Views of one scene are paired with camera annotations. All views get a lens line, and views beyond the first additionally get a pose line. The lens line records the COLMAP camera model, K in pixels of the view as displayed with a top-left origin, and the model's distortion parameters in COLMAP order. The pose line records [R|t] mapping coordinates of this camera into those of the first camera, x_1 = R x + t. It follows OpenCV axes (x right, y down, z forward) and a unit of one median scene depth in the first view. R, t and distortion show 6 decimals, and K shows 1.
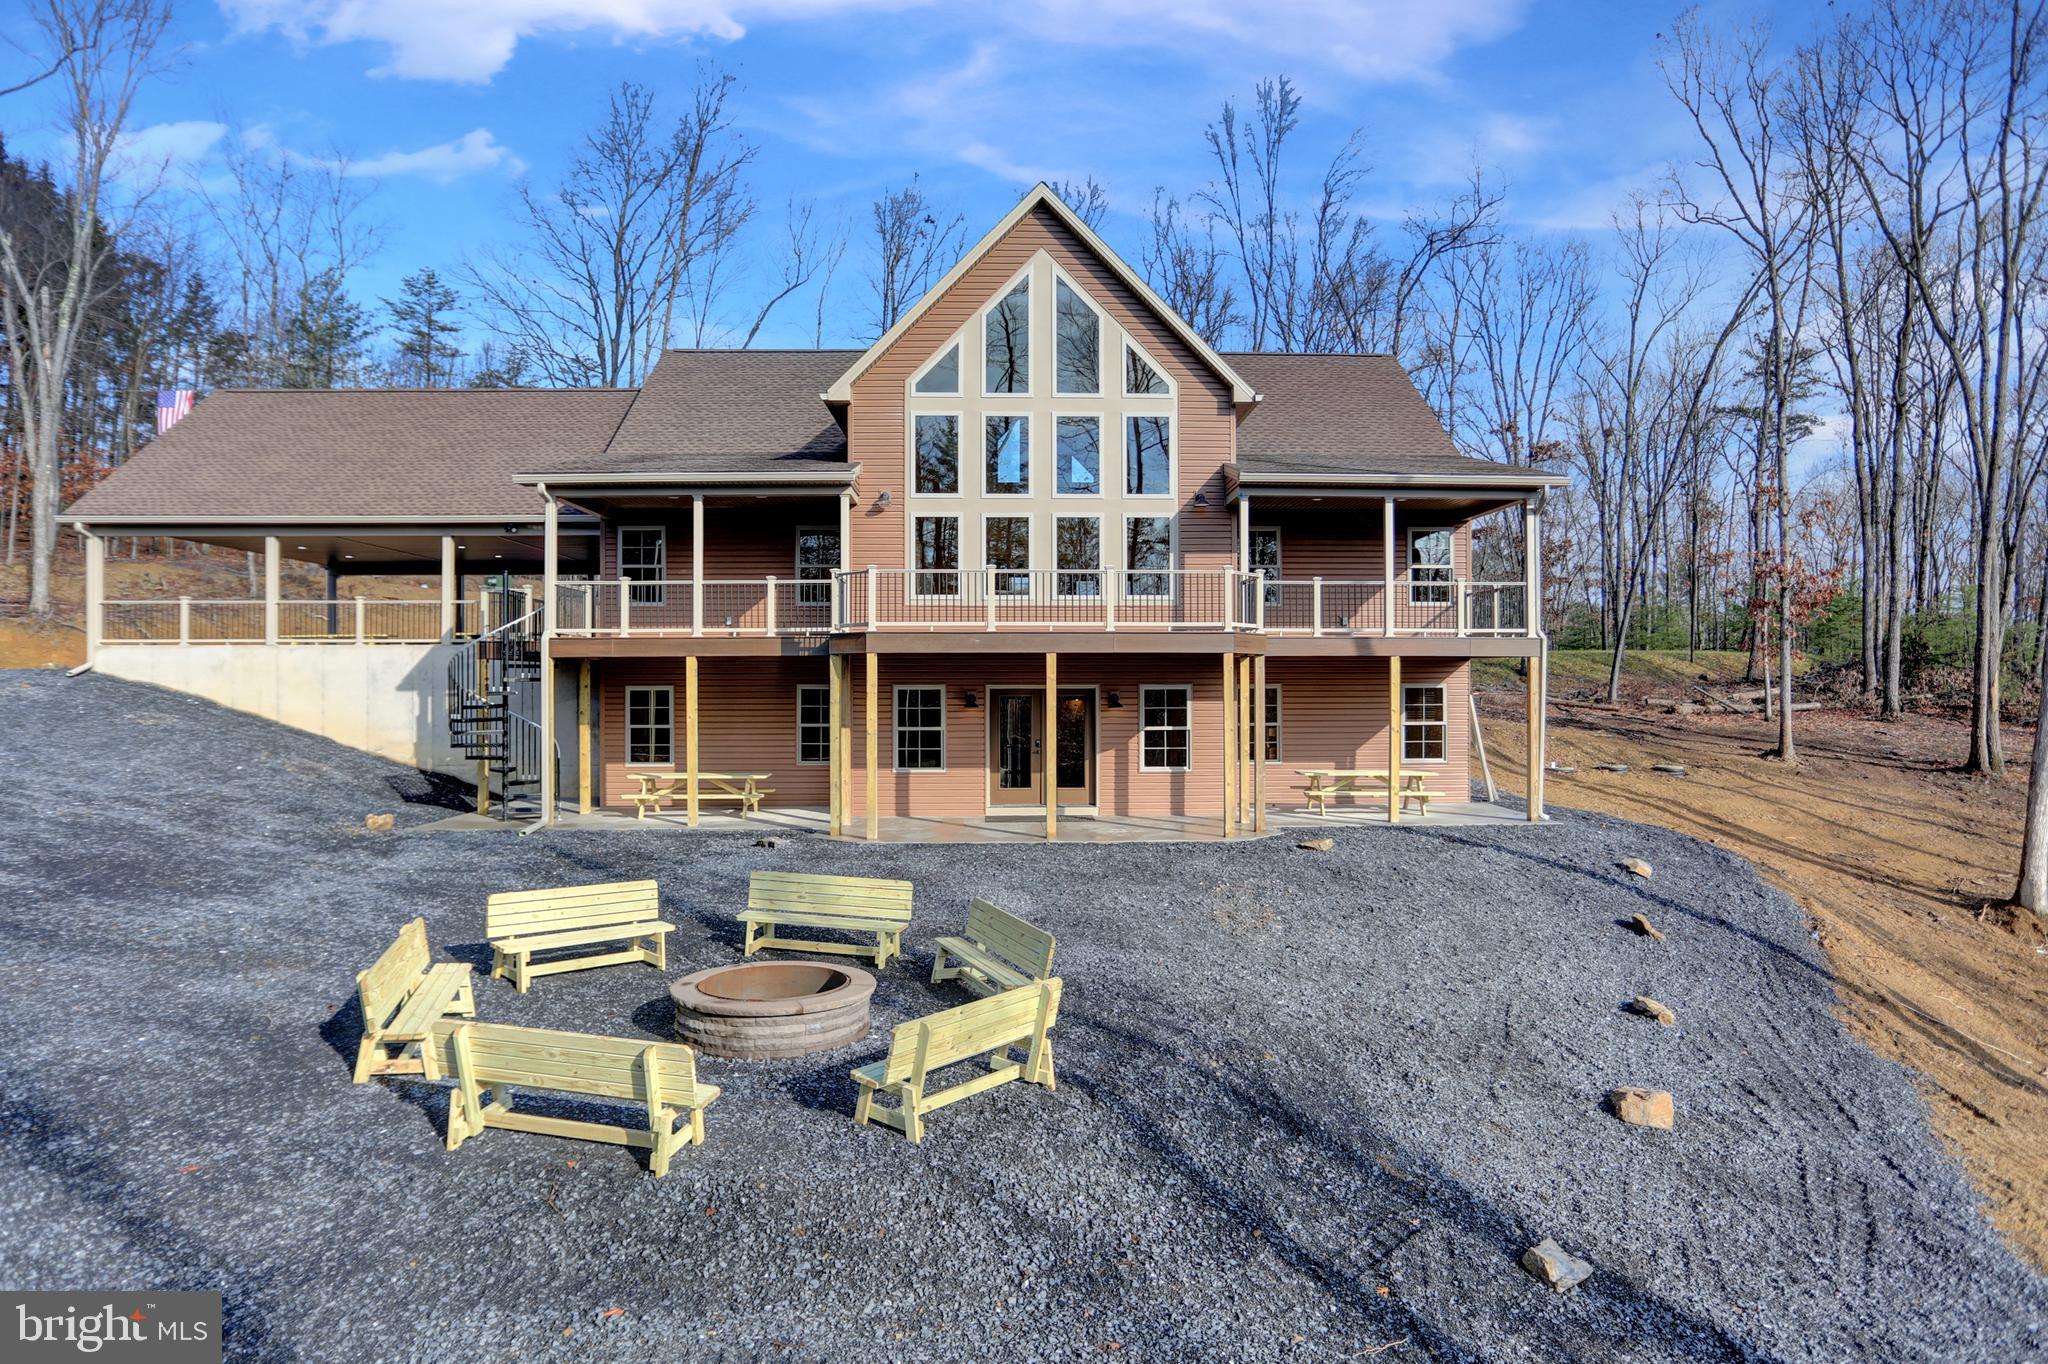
lens RADIAL K [[1261.0, 0, 1024.0], [0, 1261.0, 682.0], [0, 0, 1]] dist [-0.060223, 0.042007]
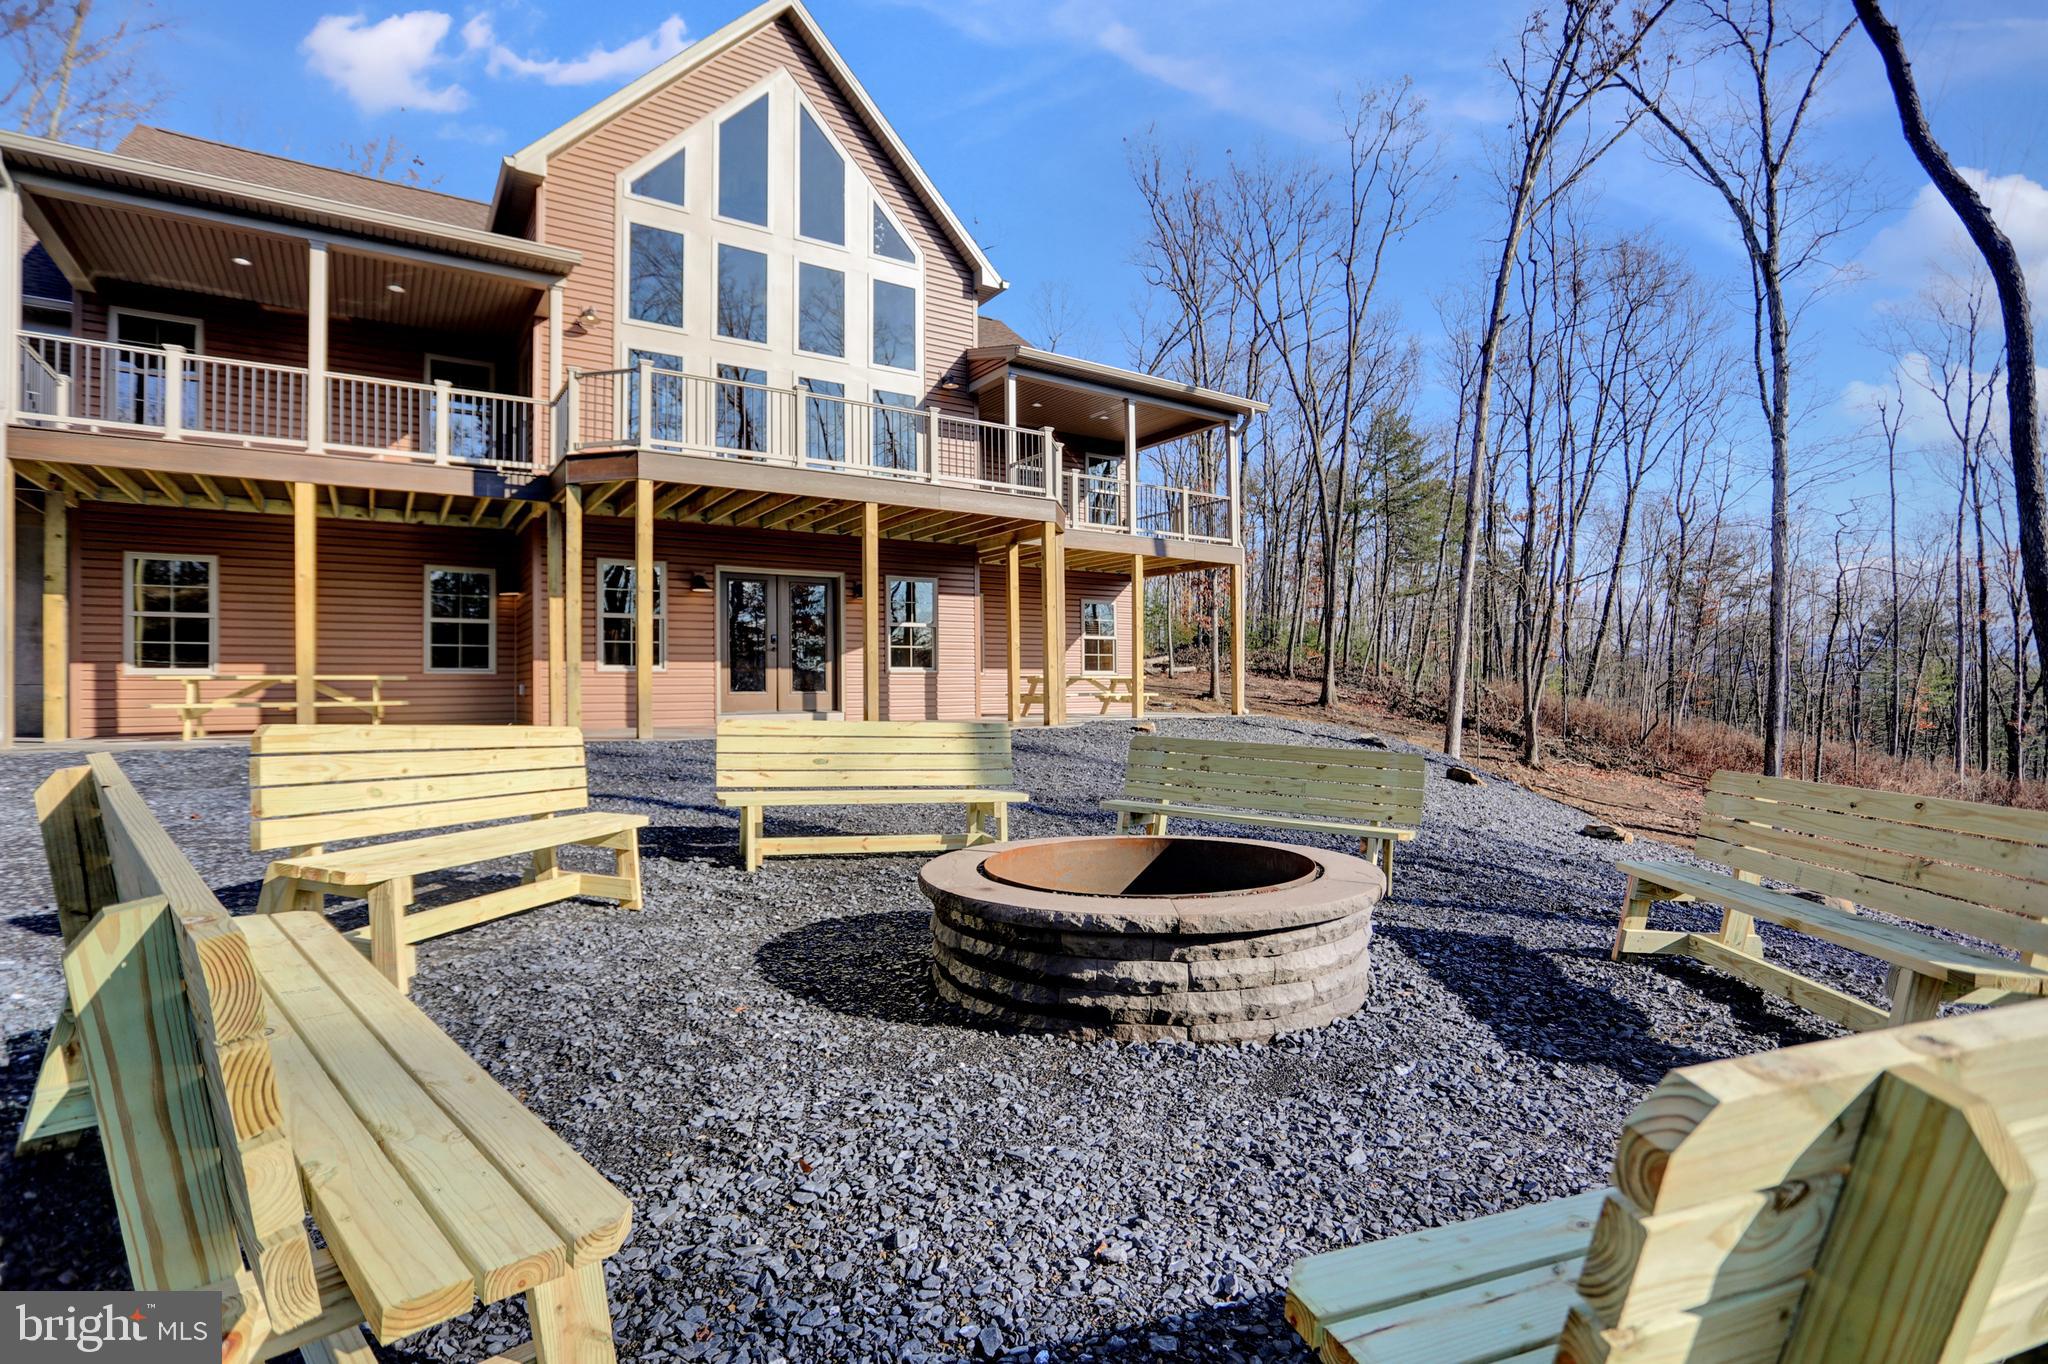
lens RADIAL K [[993.4, 0, 1024.0], [0, 993.4, 682.0], [0, 0, 1]] dist [-0.062201, 0.024754]
pose [[0.840160, -0.001155, 0.542337, -0.210667], [0.009445, 0.999877, -0.012503, 0.087705], [-0.542256, 0.015626, 0.840068, 0.356114]]
